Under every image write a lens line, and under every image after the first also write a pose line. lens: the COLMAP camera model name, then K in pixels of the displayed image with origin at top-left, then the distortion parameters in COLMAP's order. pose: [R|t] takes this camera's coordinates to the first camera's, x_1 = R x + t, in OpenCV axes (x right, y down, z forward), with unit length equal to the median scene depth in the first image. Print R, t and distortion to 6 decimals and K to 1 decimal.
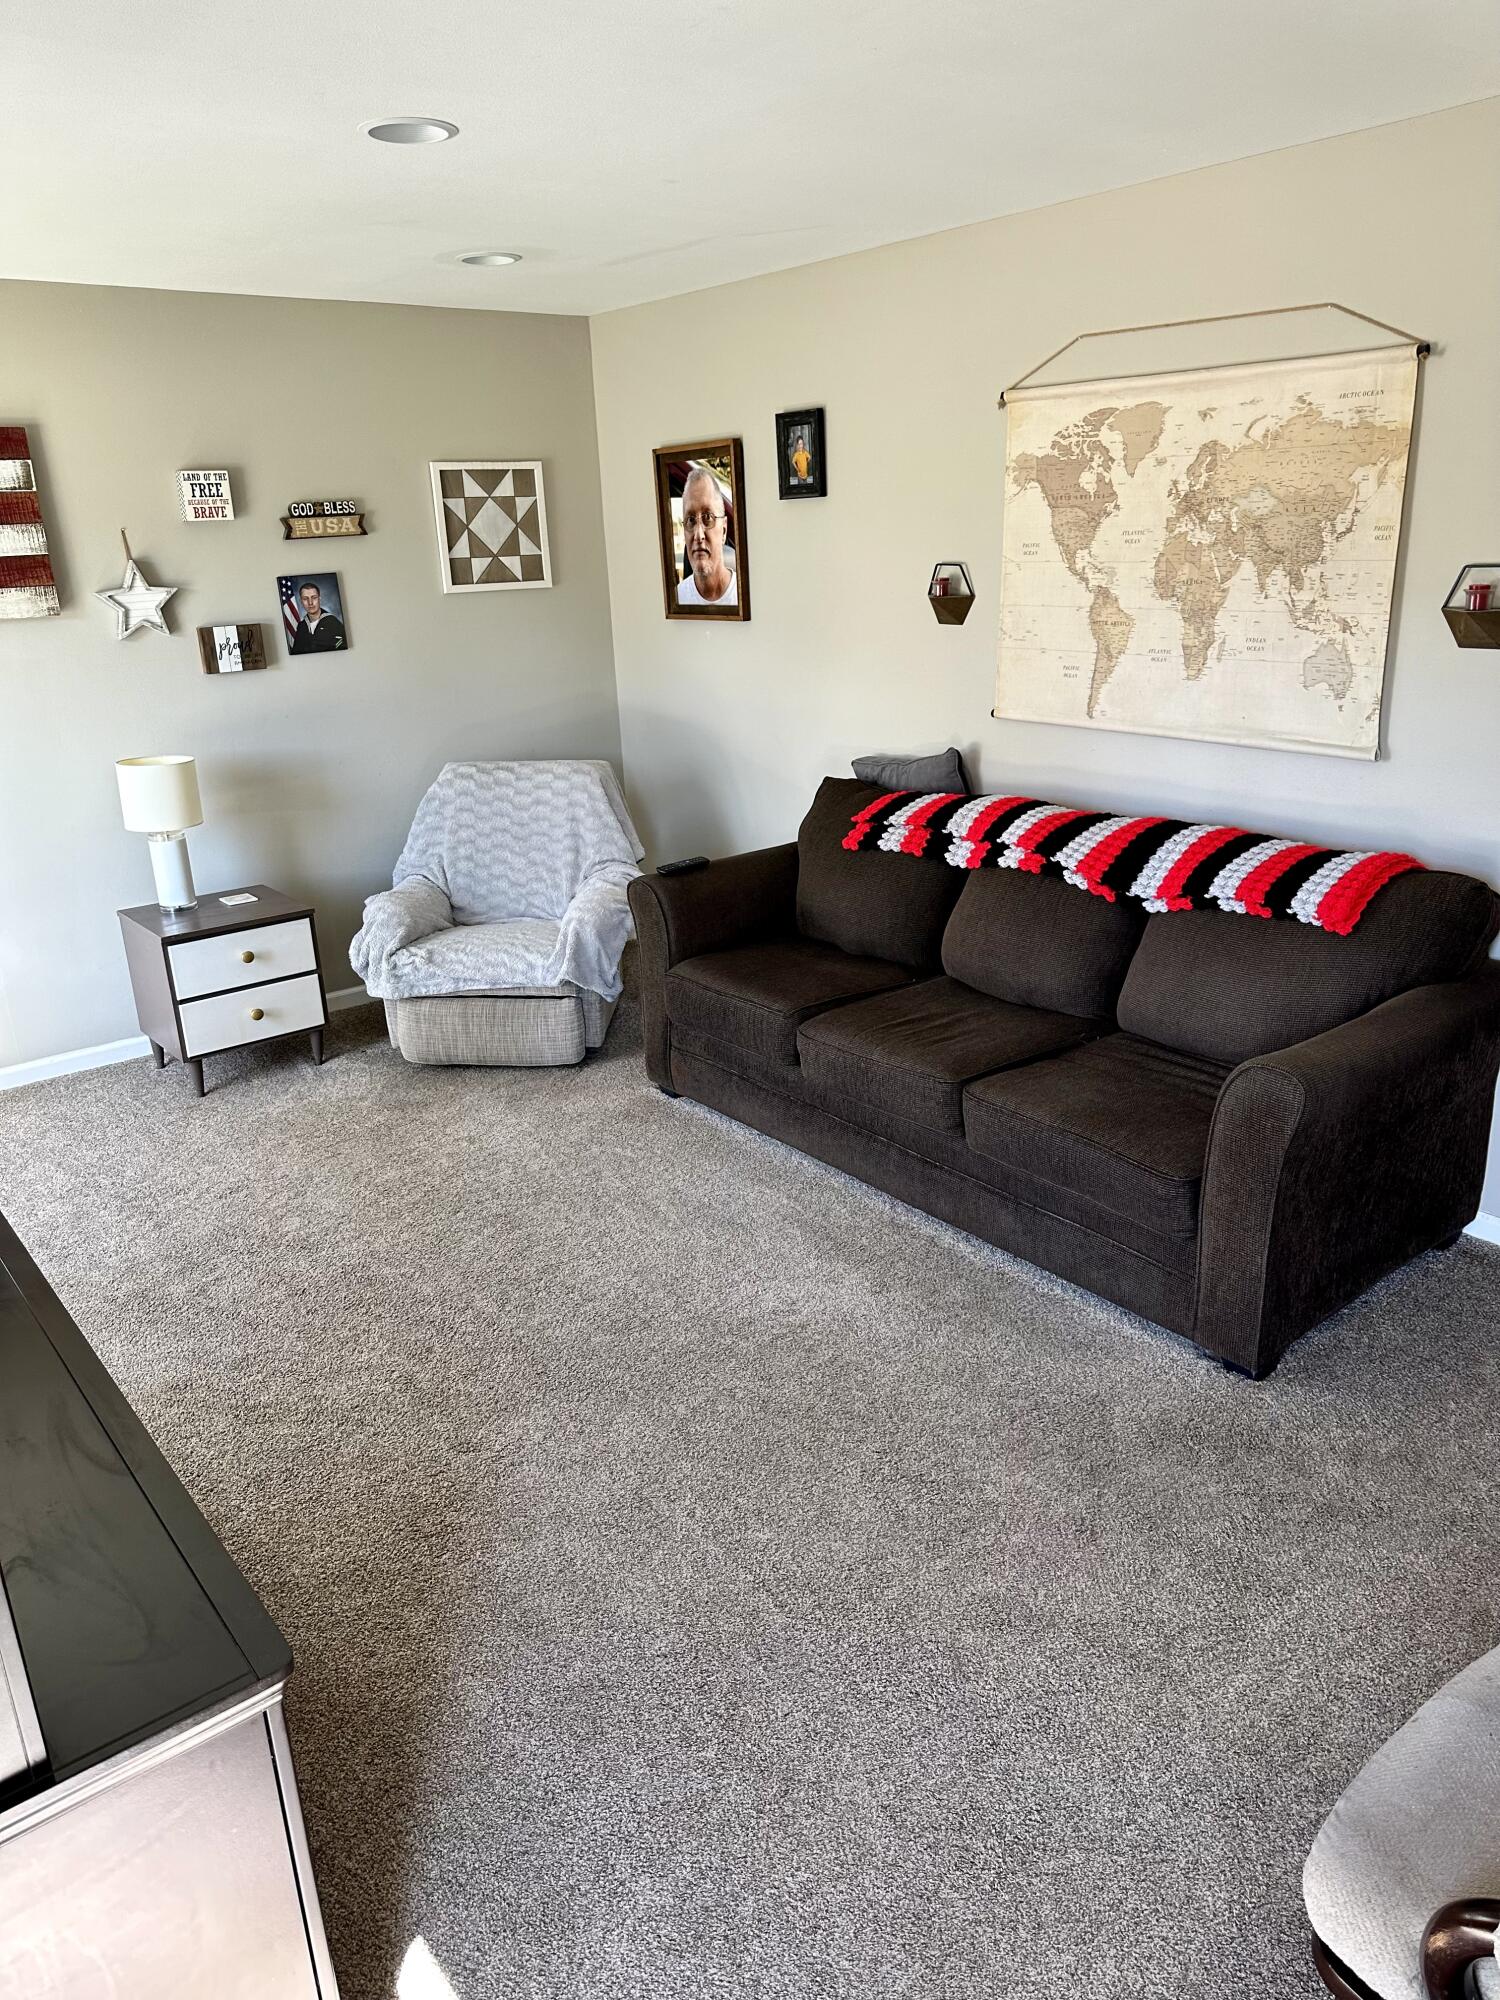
lens RADIAL K [[1419.0, 0, 744.5], [0, 1419.0, 1001.4], [0, 0, 1]] dist [0.077890, -0.146614]
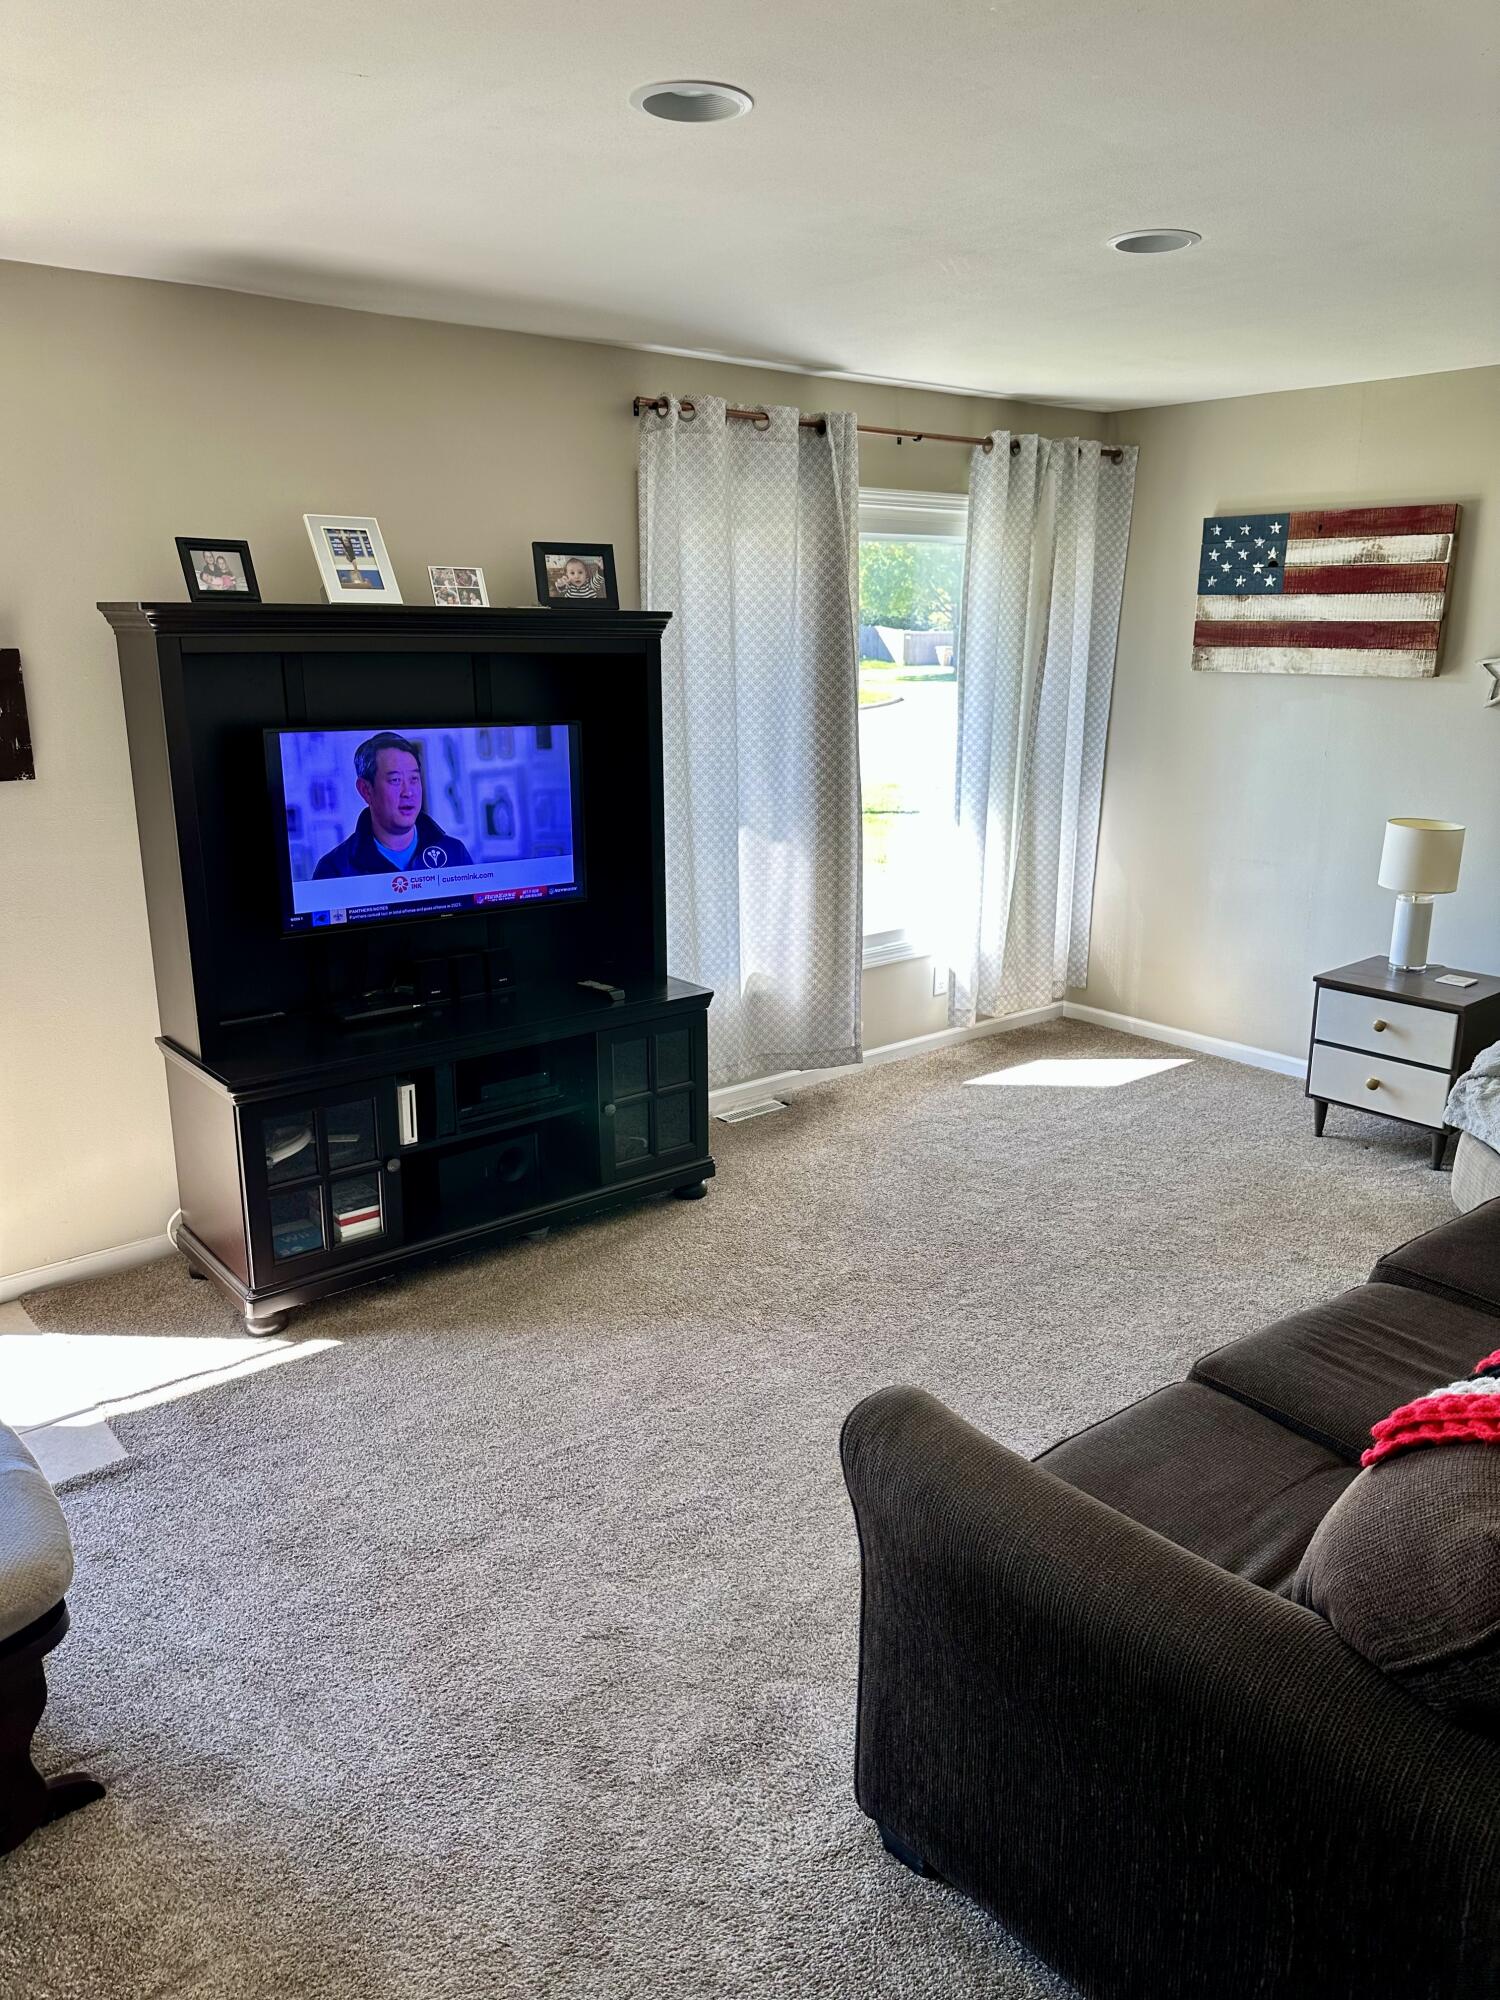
lens RADIAL K [[1419.0, 0, 744.5], [0, 1419.0, 1001.4], [0, 0, 1]] dist [0.077890, -0.146614]
pose [[0.026841, 0.303183, -0.952554, 0.589341], [-0.323090, 0.904385, 0.278748, -0.182310], [0.945988, 0.300279, 0.122230, 0.453785]]
